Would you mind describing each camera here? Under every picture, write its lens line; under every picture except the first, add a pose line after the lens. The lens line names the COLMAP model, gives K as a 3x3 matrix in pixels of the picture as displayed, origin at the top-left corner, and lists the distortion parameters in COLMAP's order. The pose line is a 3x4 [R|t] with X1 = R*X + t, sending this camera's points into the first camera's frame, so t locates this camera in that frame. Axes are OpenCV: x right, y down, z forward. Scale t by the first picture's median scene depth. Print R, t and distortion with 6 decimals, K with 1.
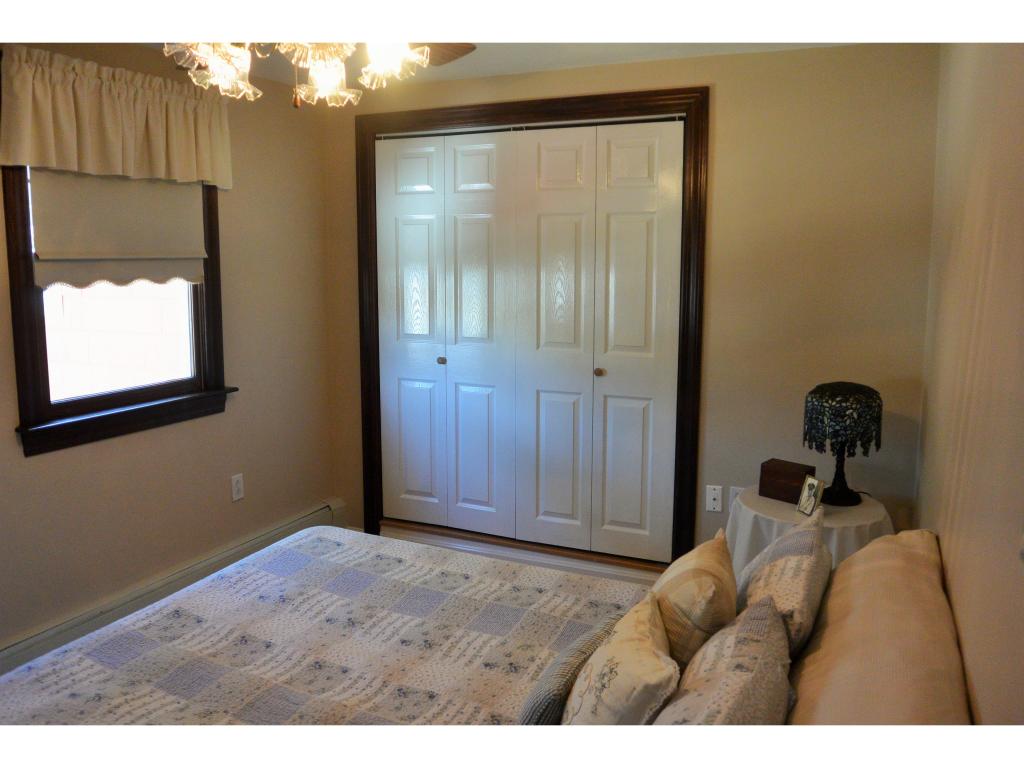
lens RADIAL K [[987.5, 0, 512.0], [0, 987.5, 384.0], [0, 0, 1]] dist [-0.093231, 0.035302]
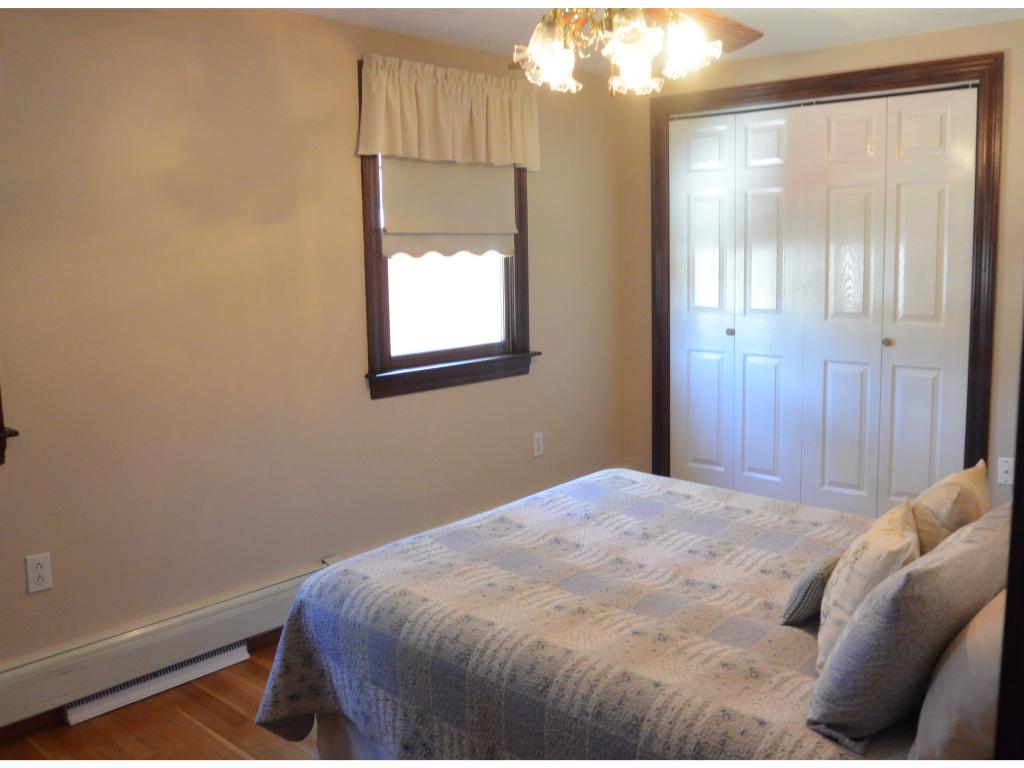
lens RADIAL K [[994.5, 0, 512.0], [0, 994.5, 384.0], [0, 0, 1]] dist [-0.079000, 0.030709]
pose [[0.958637, 0.020447, -0.283896, 0.009871], [-0.015796, 0.999701, 0.018665, 0.028888], [0.284192, -0.013408, 0.958674, -0.118545]]
